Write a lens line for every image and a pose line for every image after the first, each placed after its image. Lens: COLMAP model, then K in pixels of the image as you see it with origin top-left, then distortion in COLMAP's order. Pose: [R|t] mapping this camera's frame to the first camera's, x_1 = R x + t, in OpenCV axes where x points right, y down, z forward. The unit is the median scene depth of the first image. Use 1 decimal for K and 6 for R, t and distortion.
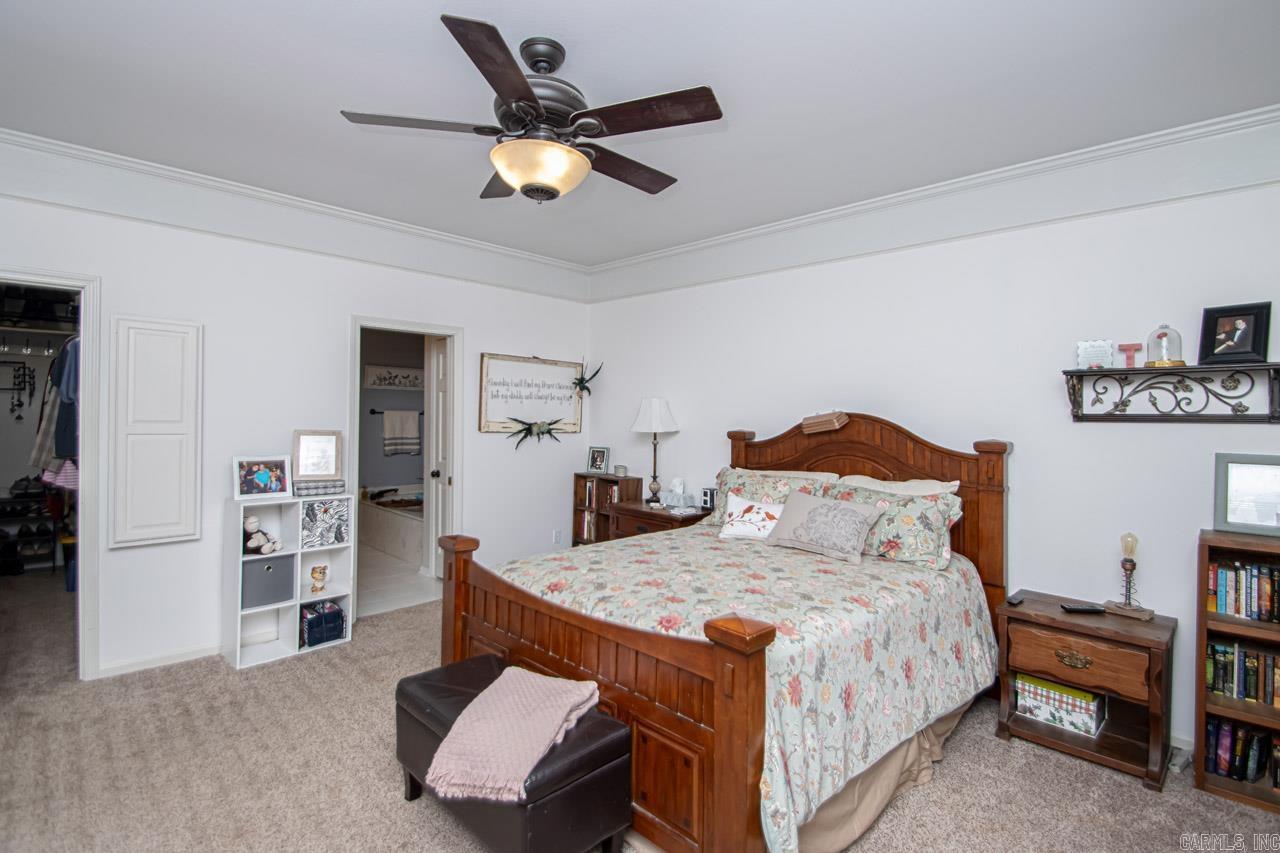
lens RADIAL K [[615.5, 0, 637.0], [0, 615.5, 414.8], [0, 0, 1]] dist [0.000783, -0.000014]
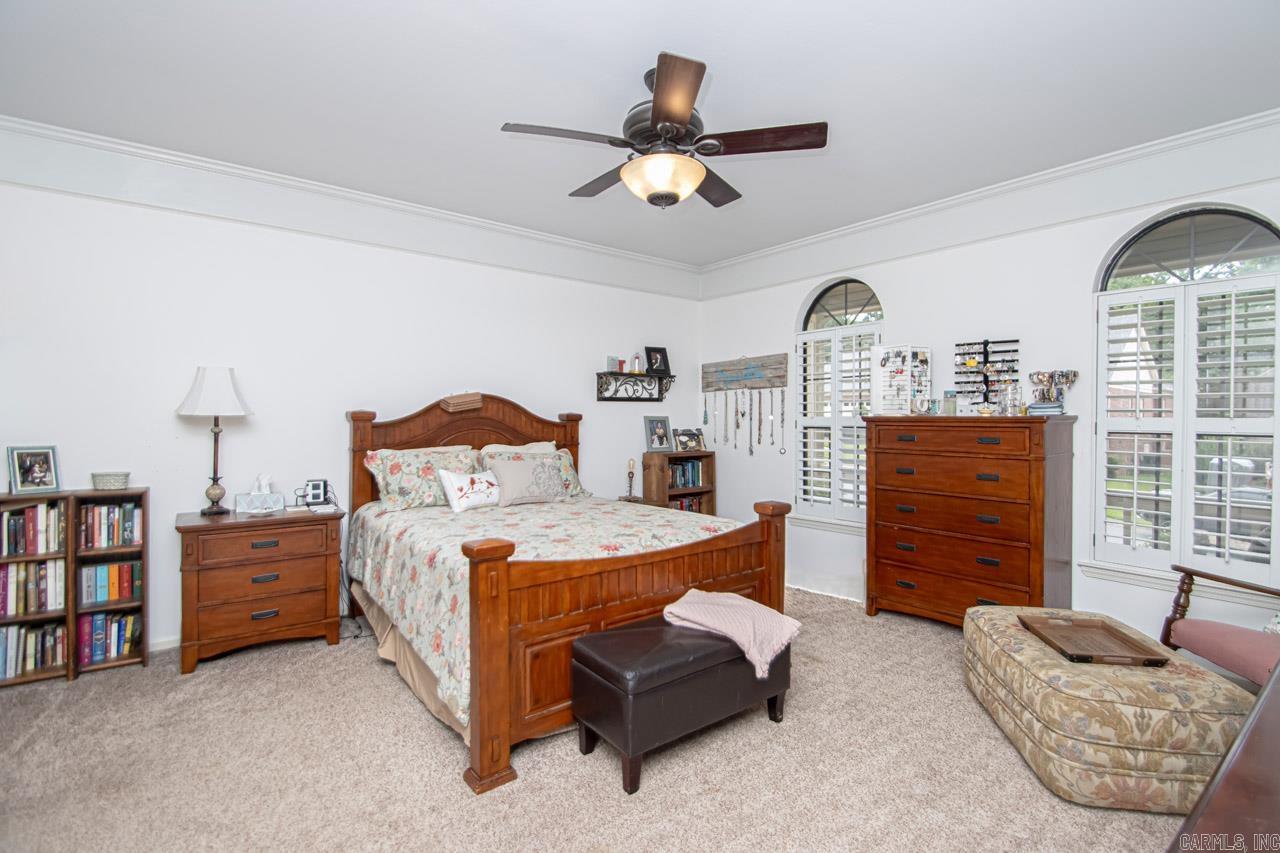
lens RADIAL K [[594.4, 0, 640.0], [0, 594.4, 426.5], [0, 0, 1]] dist [0.000528, -0.000001]
pose [[0.110328, -0.030407, 0.993430, -0.907110], [0.000121, 0.999532, 0.030581, 0.030362], [-0.993895, -0.003254, 0.110280, 0.666066]]
